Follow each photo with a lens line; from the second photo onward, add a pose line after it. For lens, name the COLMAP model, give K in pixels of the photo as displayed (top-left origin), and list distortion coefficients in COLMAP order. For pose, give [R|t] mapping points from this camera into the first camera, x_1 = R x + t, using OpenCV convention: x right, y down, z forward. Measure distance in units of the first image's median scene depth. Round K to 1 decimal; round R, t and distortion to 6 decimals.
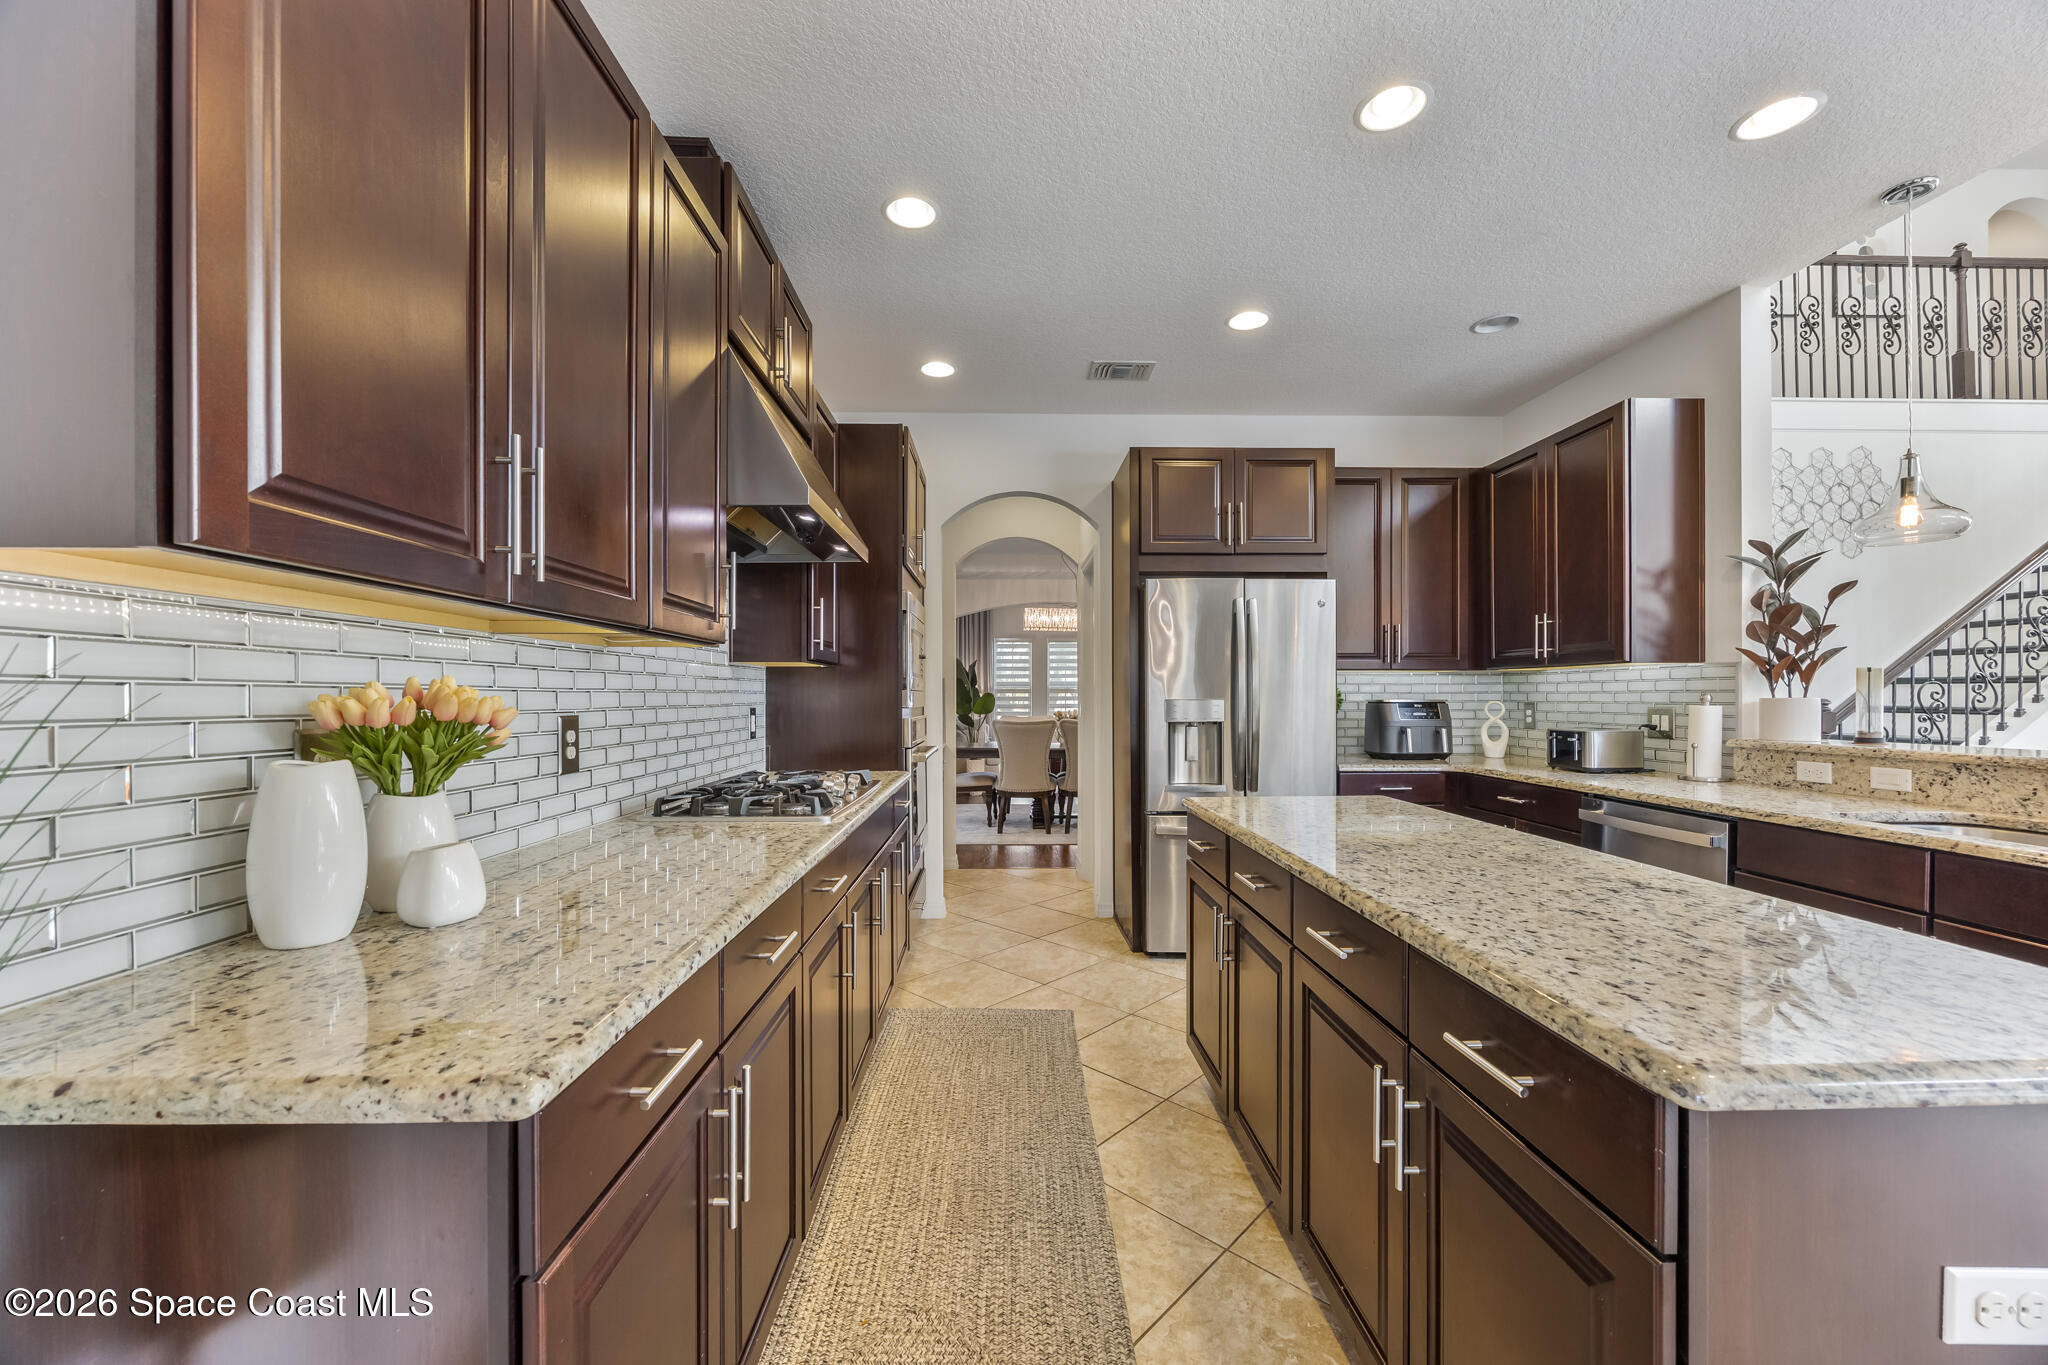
lens RADIAL K [[784.8, 0, 1016.2], [0, 784.8, 697.3], [0, 0, 1]] dist [-0.003854, 0.000391]
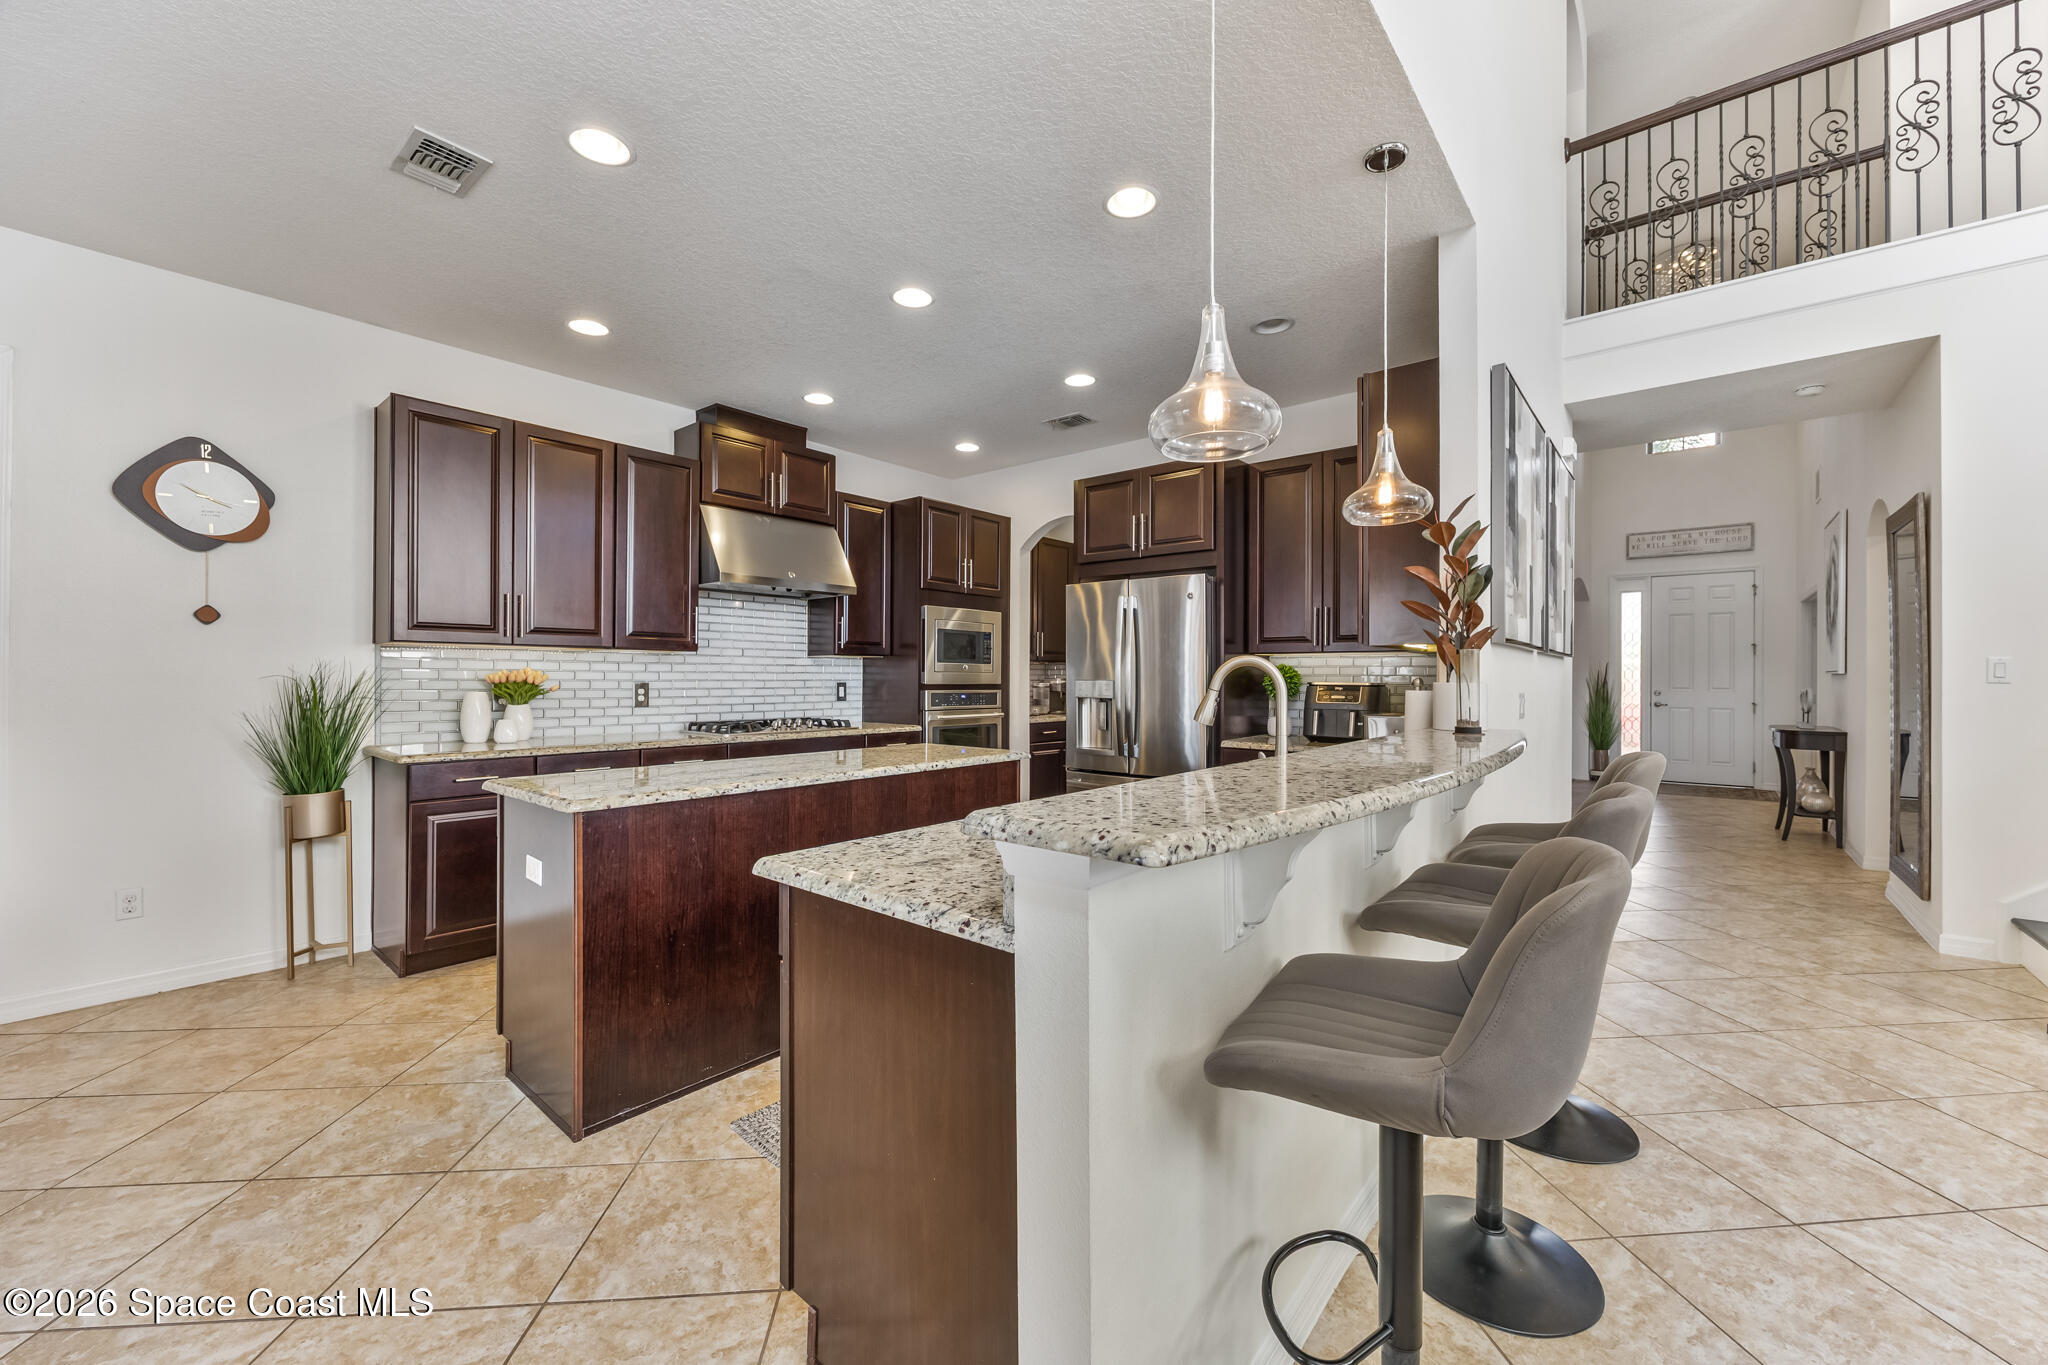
lens RADIAL K [[784.8, 0, 1024.1], [0, 784.8, 673.7], [0, 0, 1]] dist [-0.003854, 0.000391]
pose [[0.754464, 0.003685, -0.656331, 1.833104], [-0.007072, 0.999972, -0.002516, -0.005404], [0.656303, 0.006540, 0.754469, -0.019959]]
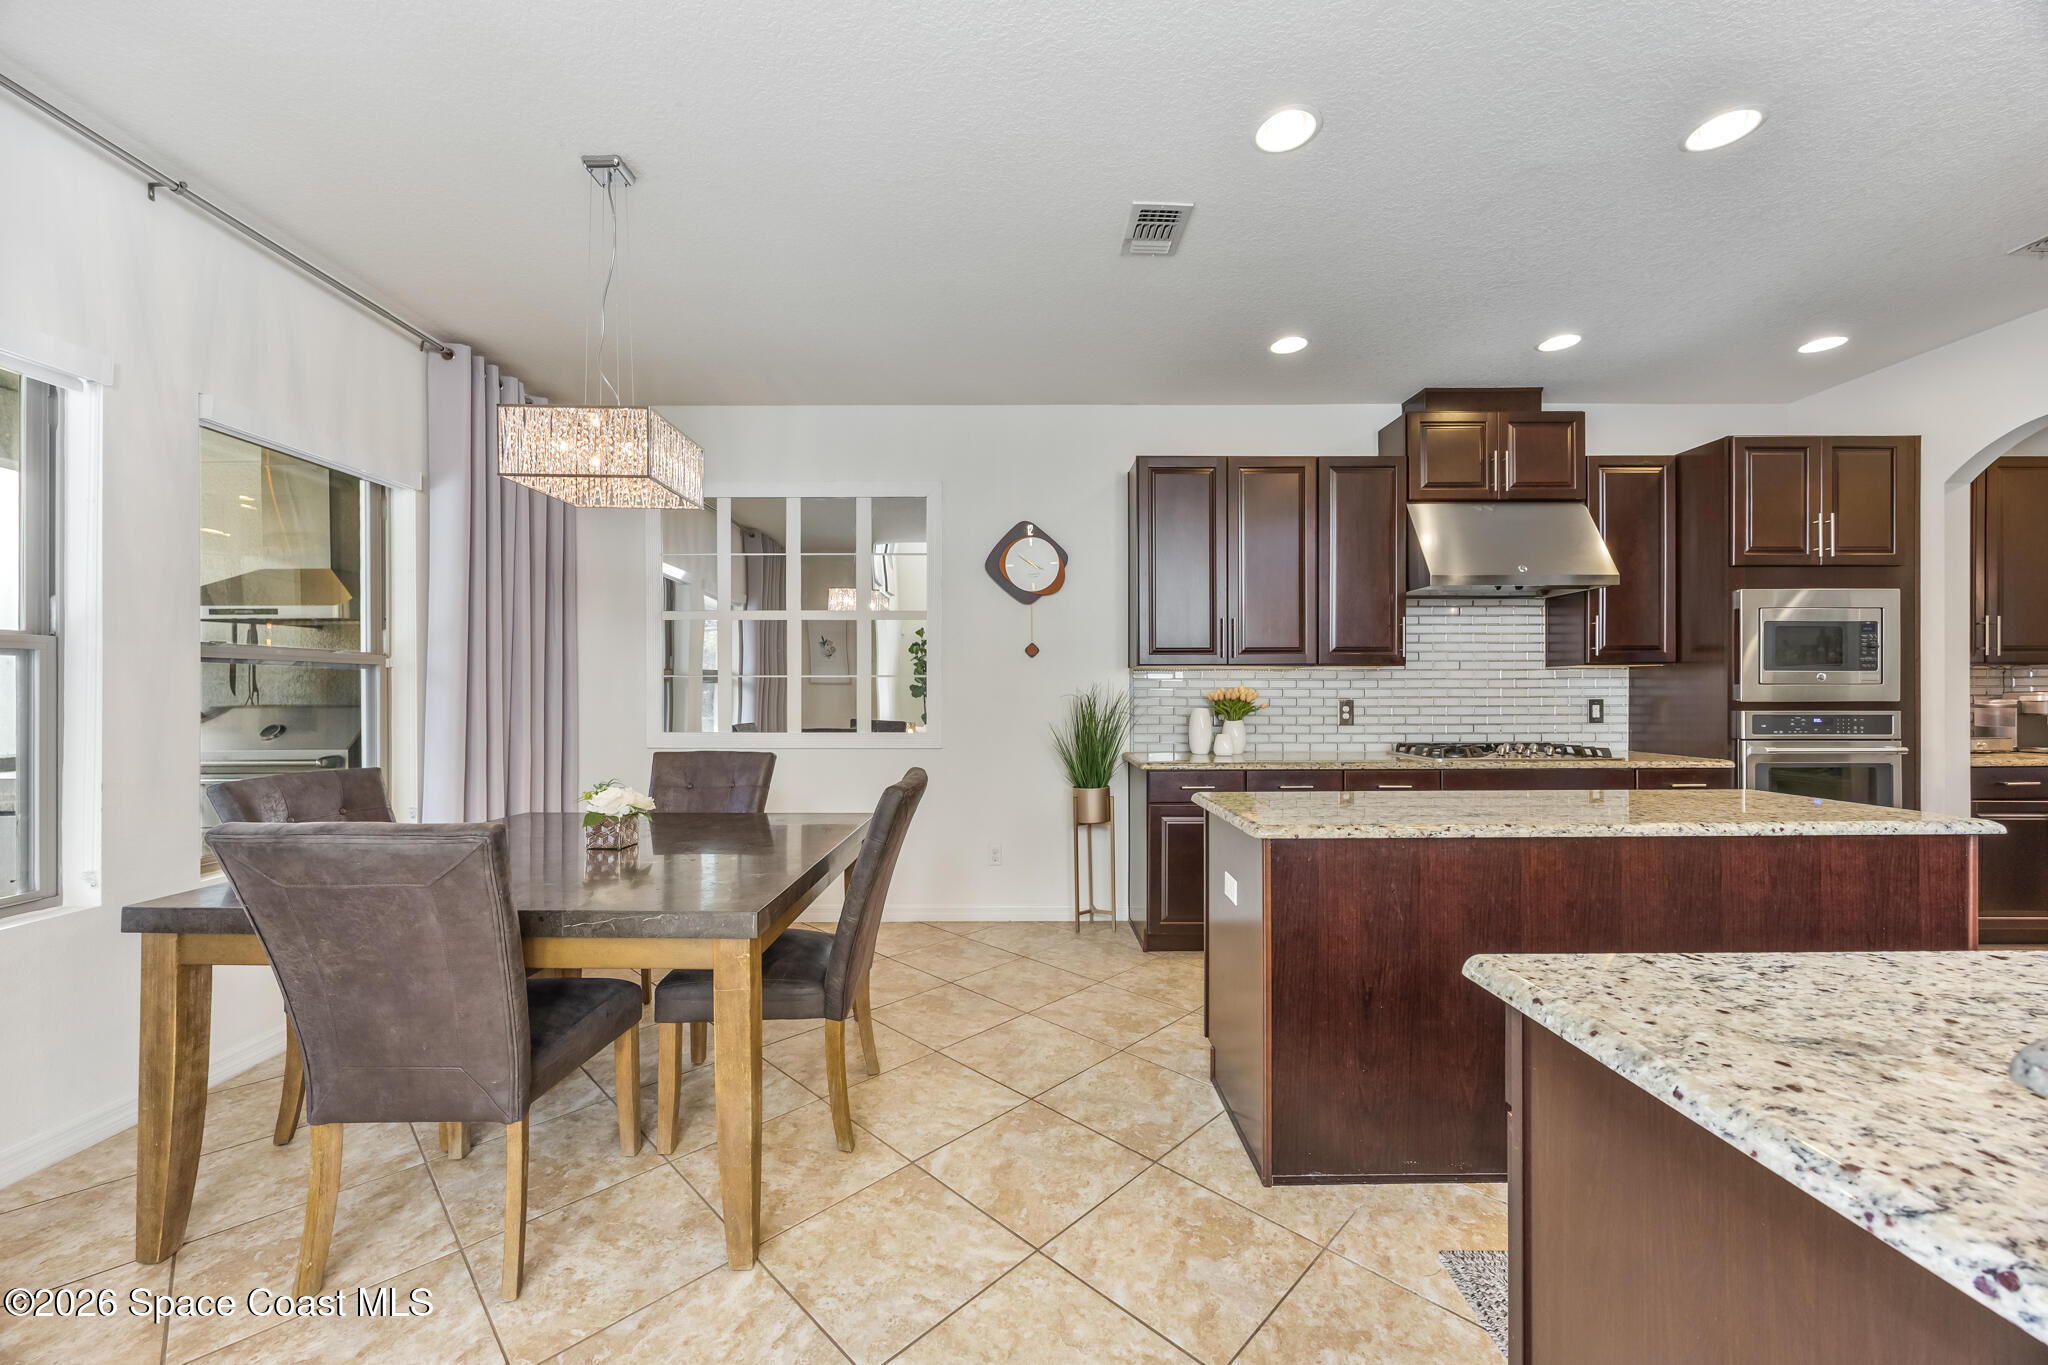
lens RADIAL K [[784.8, 0, 1013.2], [0, 784.8, 698.9], [0, 0, 1]] dist [-0.003854, 0.000391]
pose [[-0.009971, 0.010050, -0.999900, 1.710004], [0.003217, 0.999945, 0.010019, -0.005355], [0.999945, -0.003117, -0.010002, 0.057289]]
